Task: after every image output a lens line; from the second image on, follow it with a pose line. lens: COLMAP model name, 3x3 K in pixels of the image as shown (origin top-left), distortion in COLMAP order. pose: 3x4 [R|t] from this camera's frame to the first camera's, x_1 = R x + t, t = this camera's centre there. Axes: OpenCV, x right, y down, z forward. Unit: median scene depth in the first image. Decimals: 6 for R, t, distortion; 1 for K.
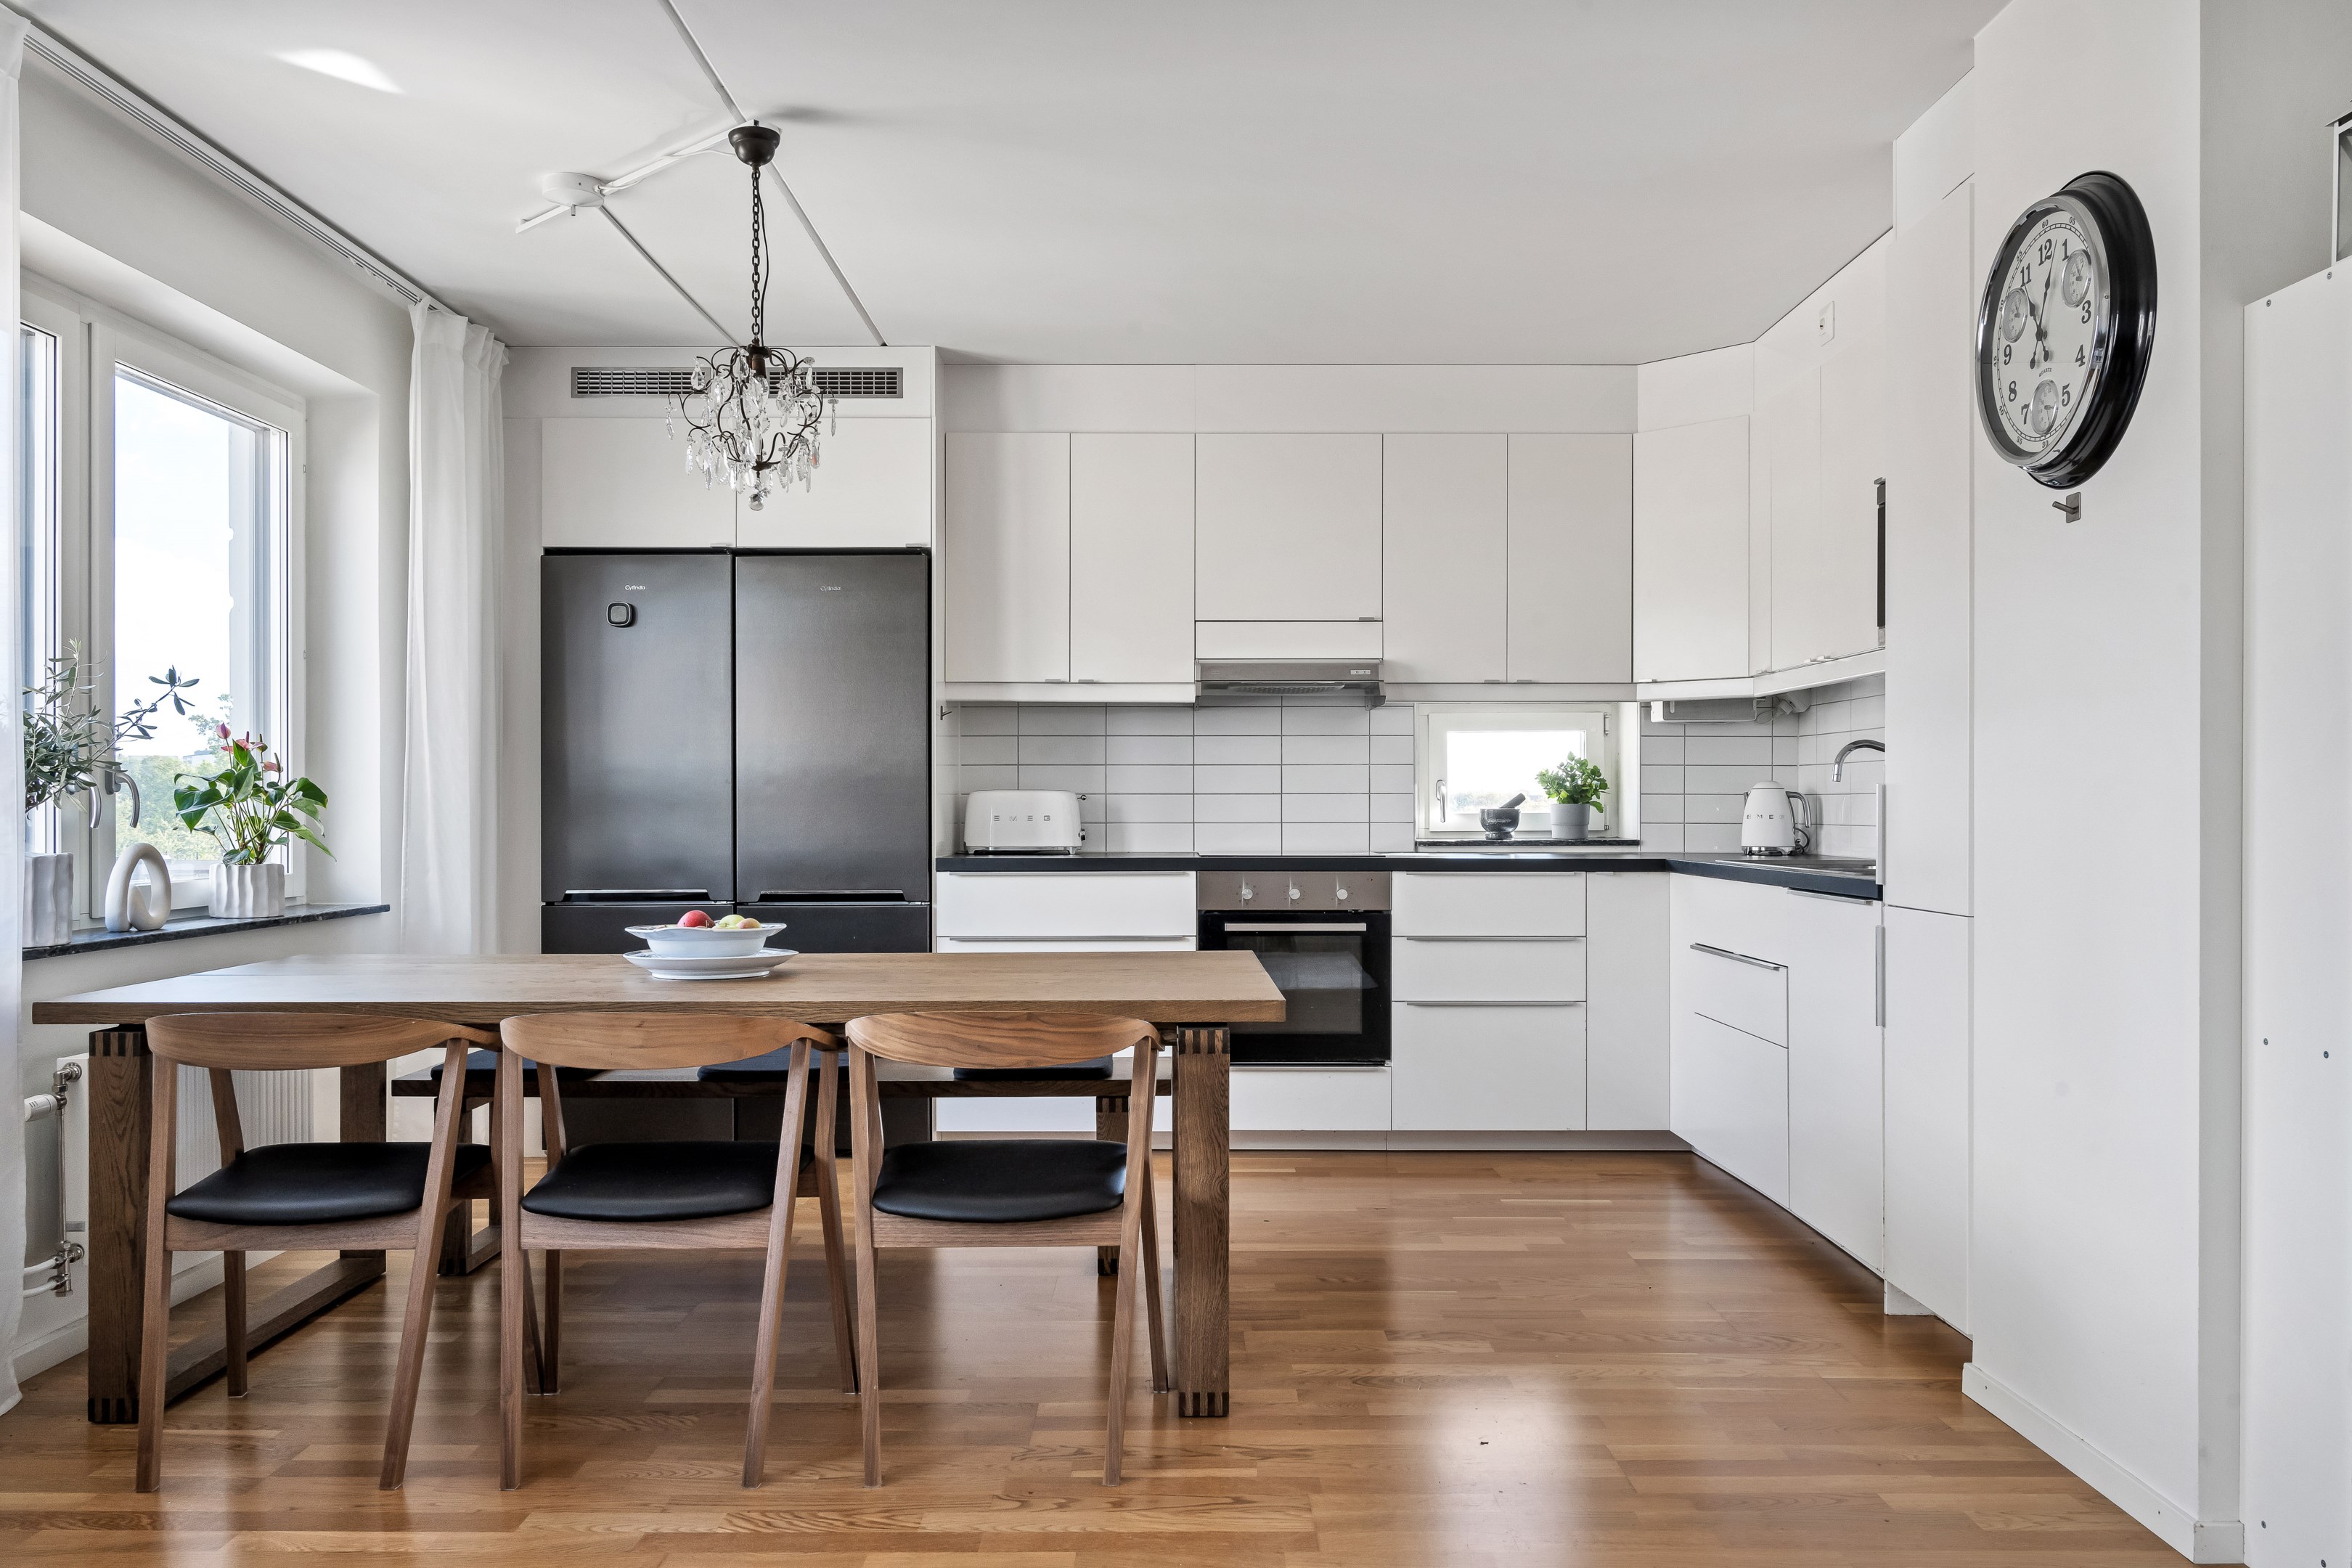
lens RADIAL K [[1774.3, 0, 1175.6], [0, 1774.3, 803.3], [0, 0, 1]] dist [-0.002122, 0.001167]
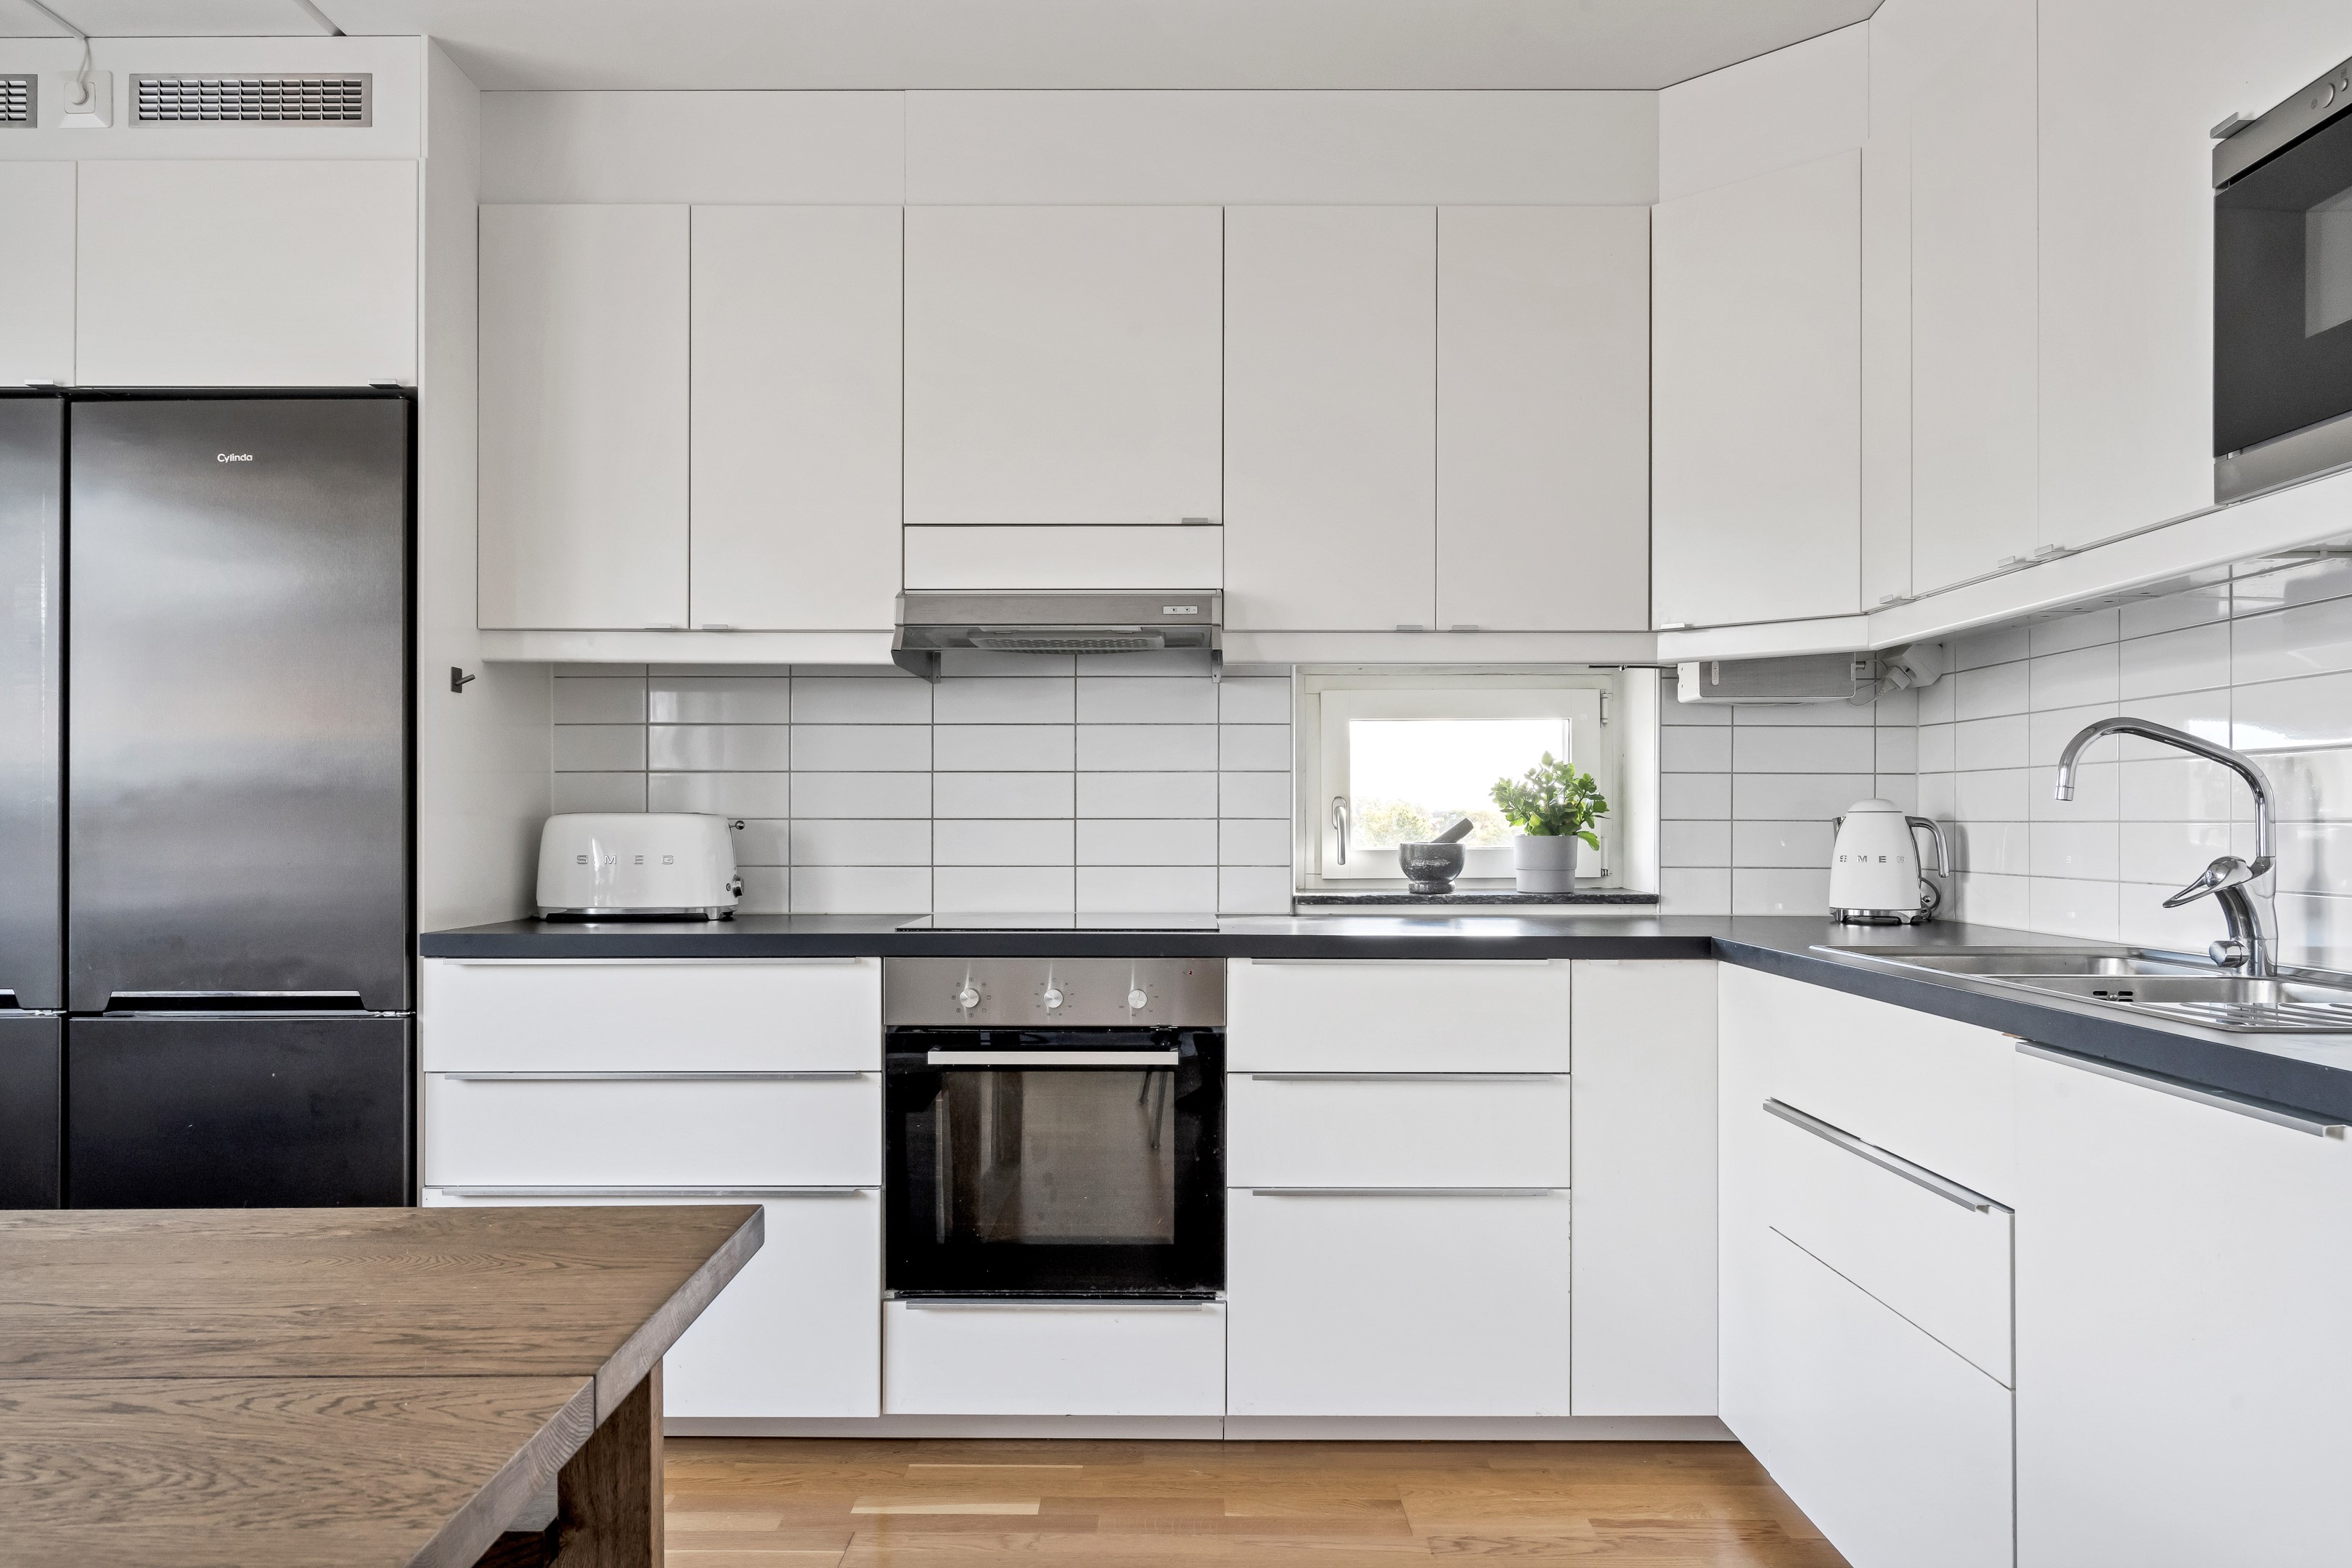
lens RADIAL K [[1719.6, 0, 1177.4], [0, 1719.6, 812.7], [0, 0, 1]] dist [-0.003282, 0.002892]
pose [[0.999999, 0.000877, -0.000847, 0.102120], [-0.000881, 0.999990, -0.004340, -0.005321], [0.000843, 0.004341, 0.999990, 0.432611]]
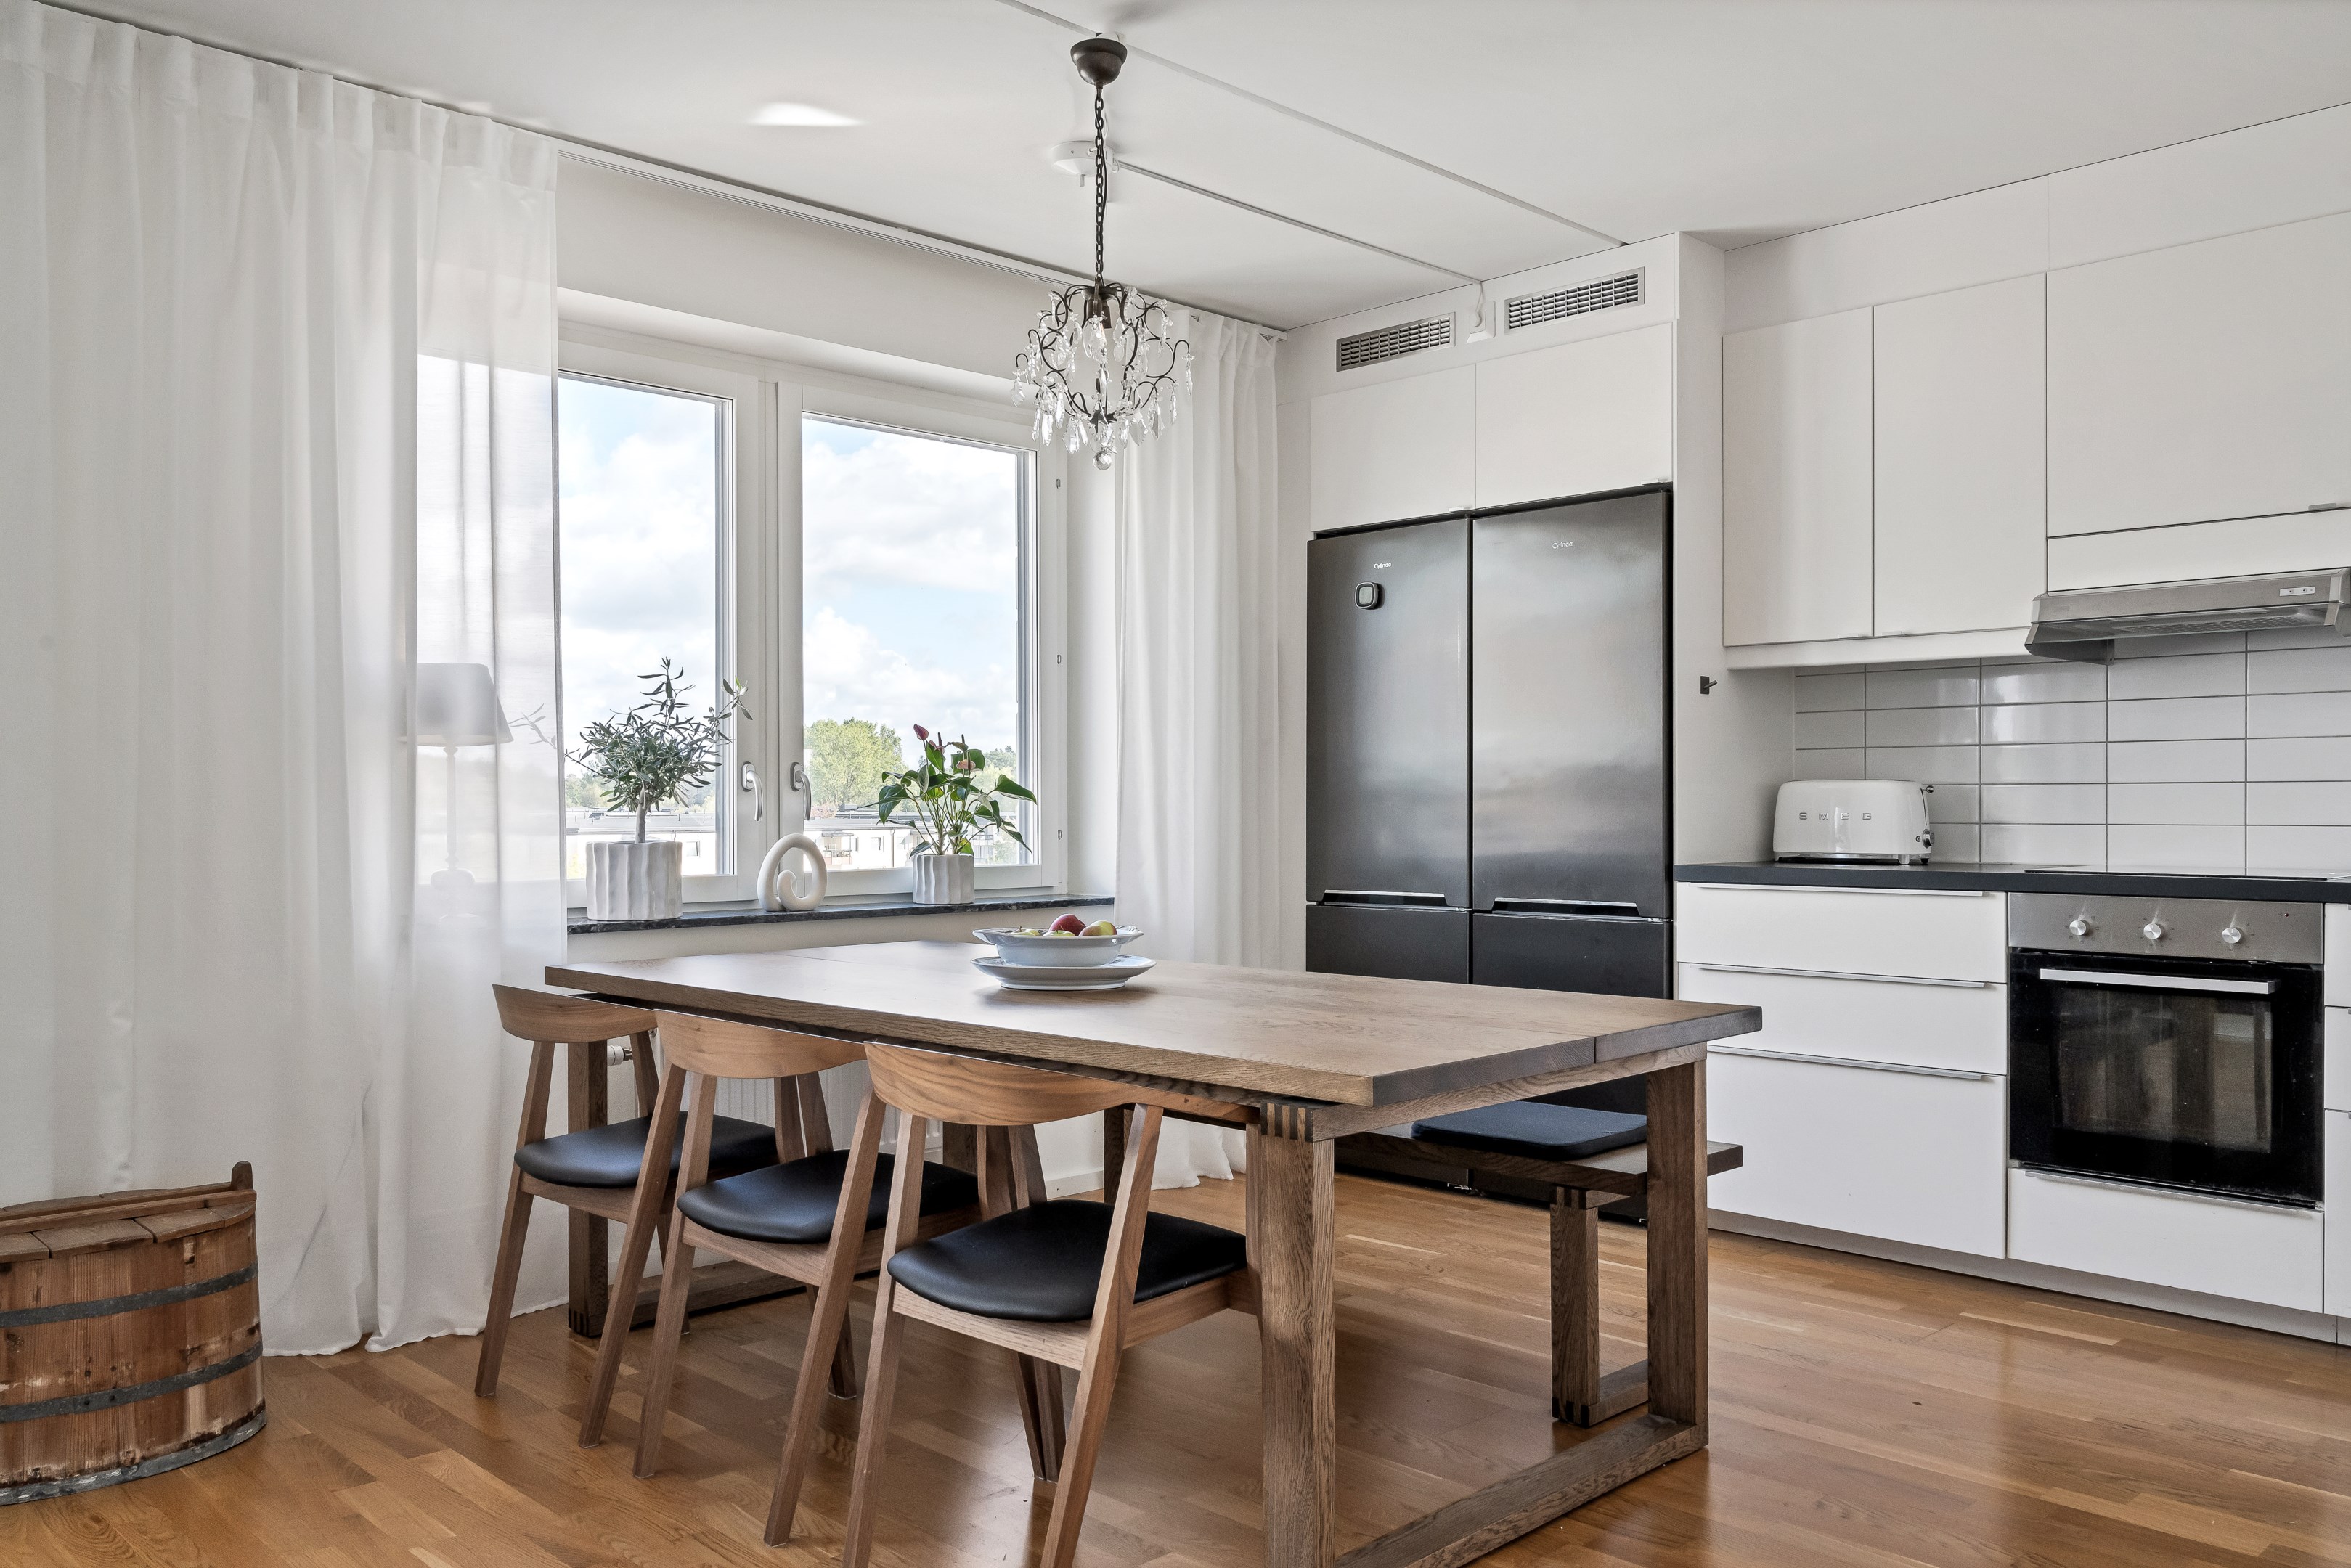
lens RADIAL K [[1826.2, 0, 1172.3], [0, 1826.2, 808.2], [0, 0, 1]] dist [-0.004559, 0.004602]
pose [[0.700032, 0.001455, -0.714110, 0.285916], [0.001781, 0.999991, 0.003783, 0.001330], [0.714109, -0.003920, 0.700023, 0.243398]]
